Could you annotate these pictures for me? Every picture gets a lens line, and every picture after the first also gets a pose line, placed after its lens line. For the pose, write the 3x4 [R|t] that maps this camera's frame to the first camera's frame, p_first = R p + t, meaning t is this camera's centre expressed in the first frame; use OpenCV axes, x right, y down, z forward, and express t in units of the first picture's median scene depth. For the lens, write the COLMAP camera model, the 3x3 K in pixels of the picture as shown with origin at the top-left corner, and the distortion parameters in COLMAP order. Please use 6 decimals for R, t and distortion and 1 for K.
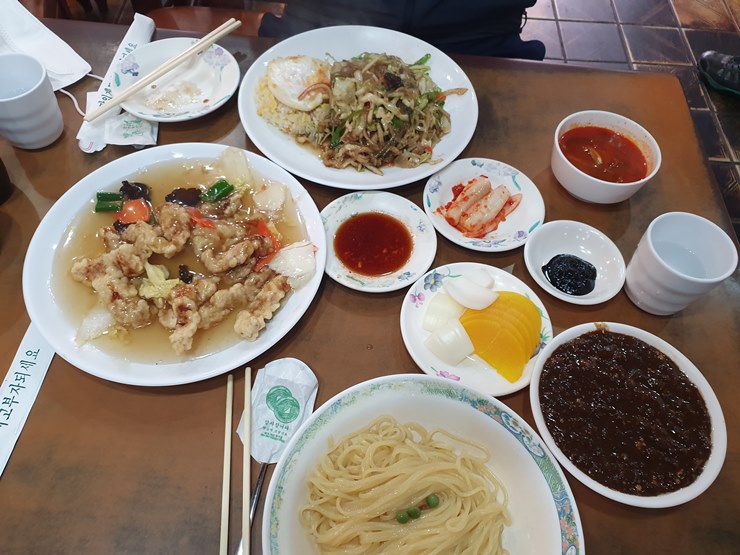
lens RADIAL K [[570.4, 0, 370.0], [0, 570.4, 277.5], [0, 0, 1]] dist [0.002298, -0.011228]
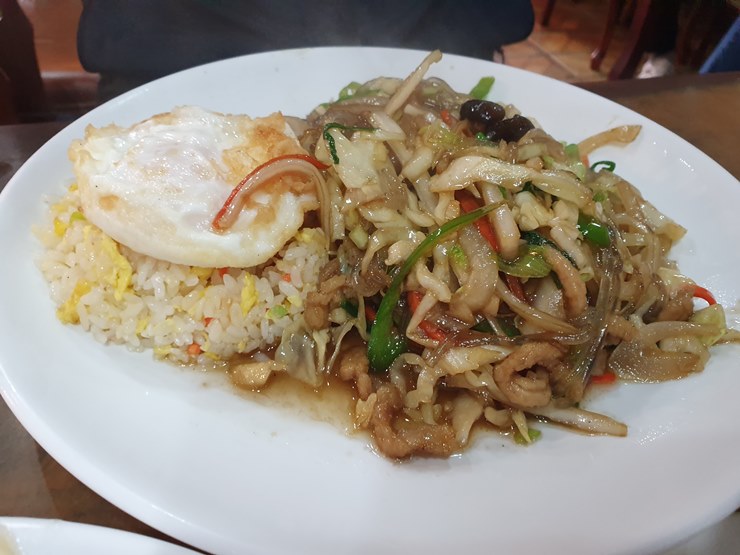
lens RADIAL K [[582.0, 0, 366.4], [0, 582.0, 280.3], [0, 0, 1]] dist [-0.004849, -0.006710]
pose [[0.943530, -0.218445, 0.249064, -0.139156], [0.275293, 0.935225, -0.222640, -0.225827], [-0.184296, 0.278633, 0.942549, 0.789940]]
